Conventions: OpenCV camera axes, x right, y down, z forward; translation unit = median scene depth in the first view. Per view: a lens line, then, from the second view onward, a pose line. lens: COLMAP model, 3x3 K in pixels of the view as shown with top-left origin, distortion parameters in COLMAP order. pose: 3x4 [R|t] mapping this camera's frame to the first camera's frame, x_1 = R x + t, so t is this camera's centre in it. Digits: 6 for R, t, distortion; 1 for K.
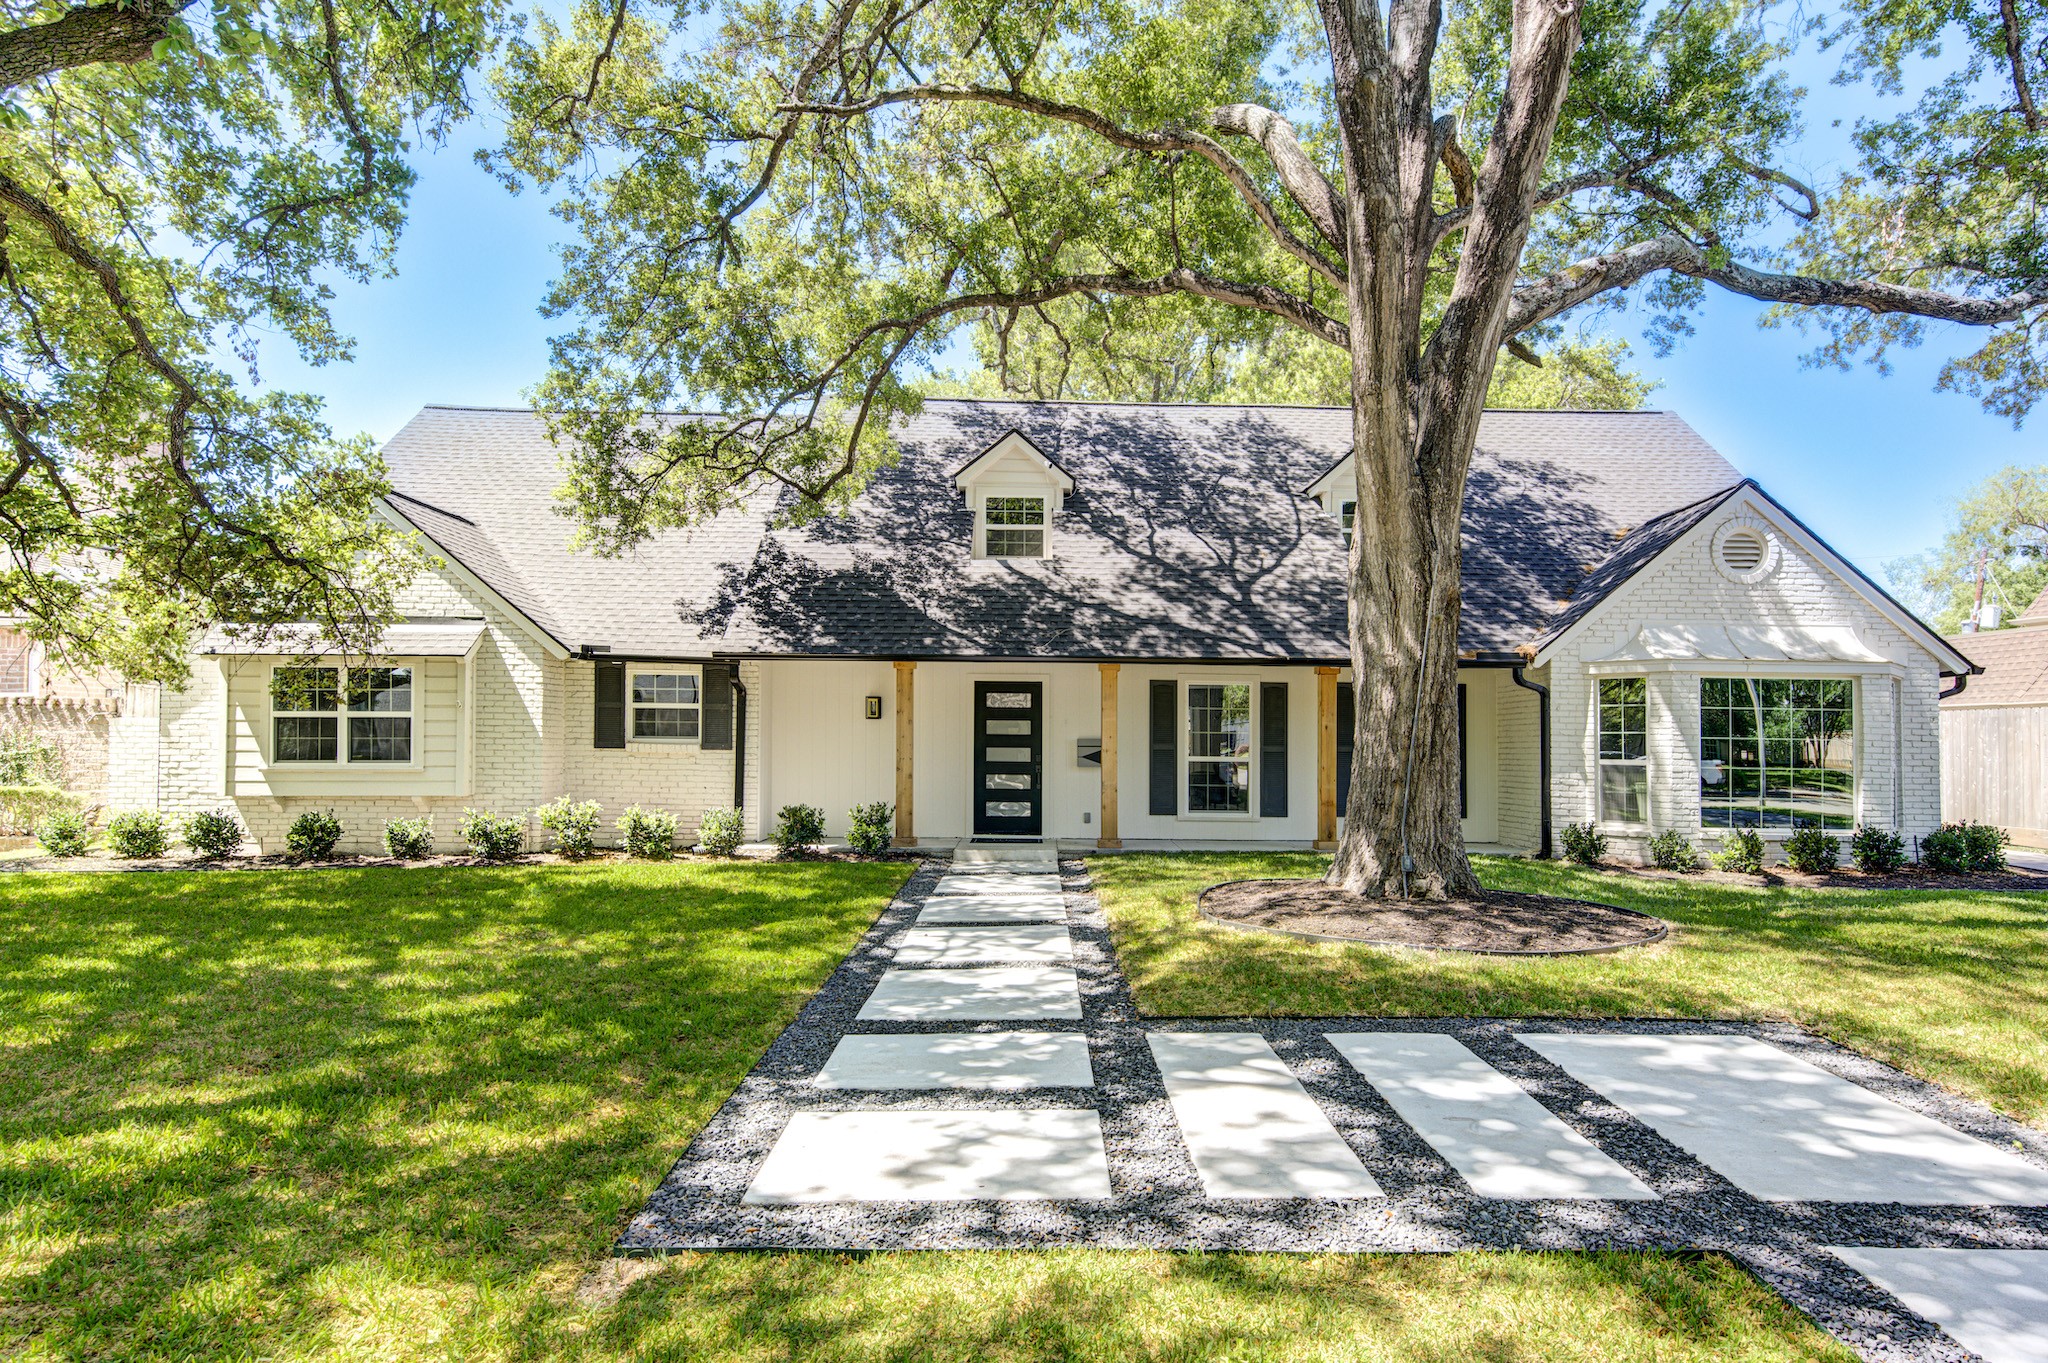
lens RADIAL K [[1160.4, 0, 1024.0], [0, 1160.4, 681.5], [0, 0, 1]] dist [-0.000612, 0.001253]
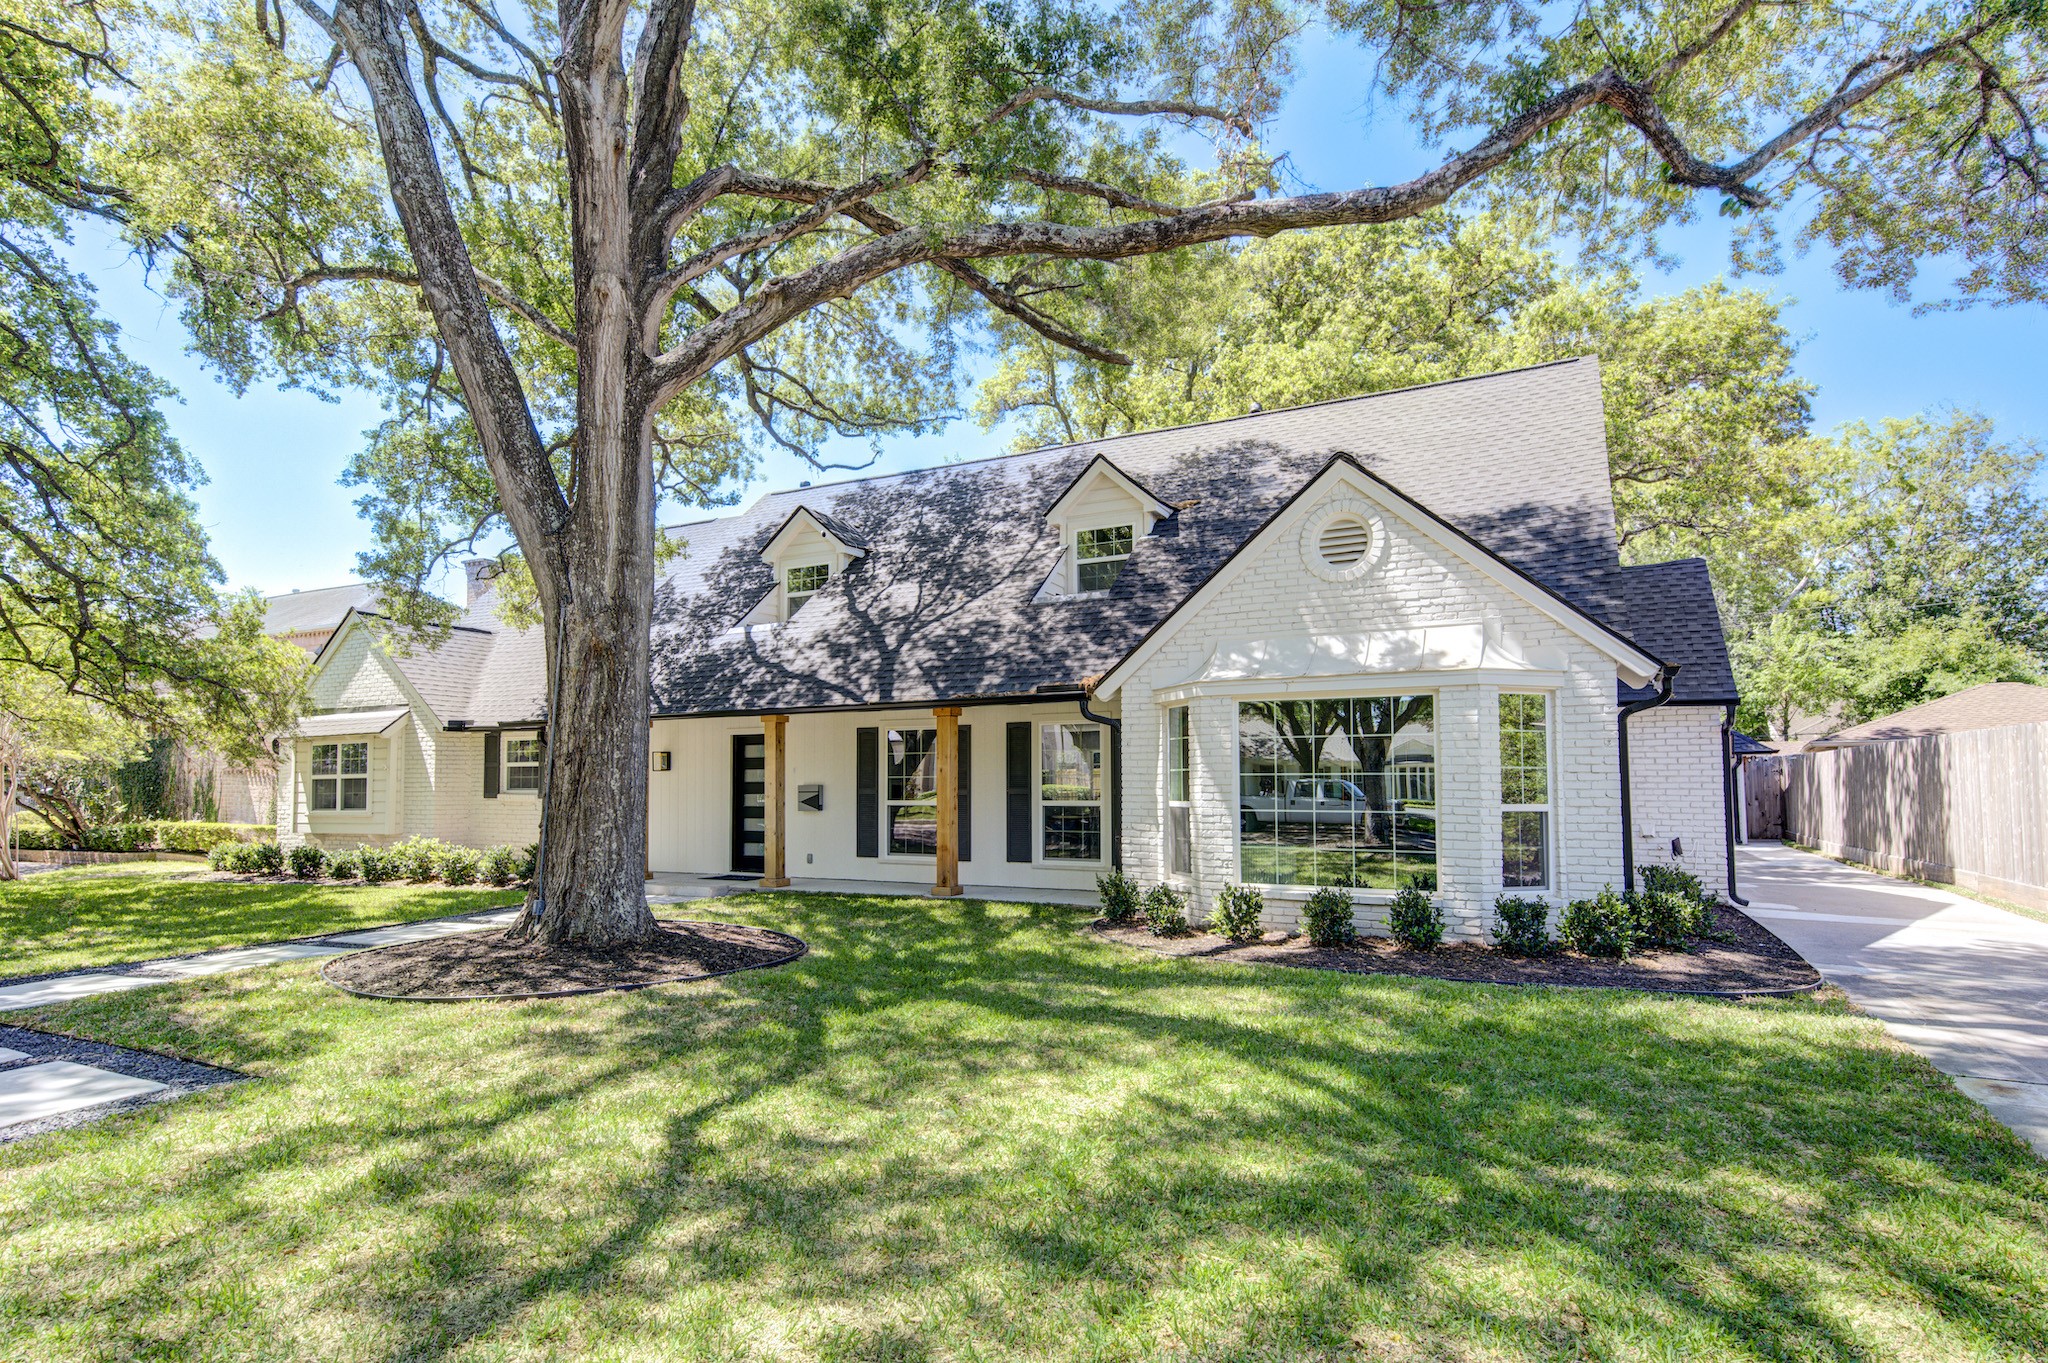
lens RADIAL K [[1123.0, 0, 1024.0], [0, 1123.0, 681.5], [0, 0, 1]] dist [0.017911, -0.000383]
pose [[0.871930, -0.059116, -0.486049, 0.797117], [0.038338, 0.997880, -0.052594, 0.017411], [0.488127, 0.027224, 0.872348, 0.209048]]
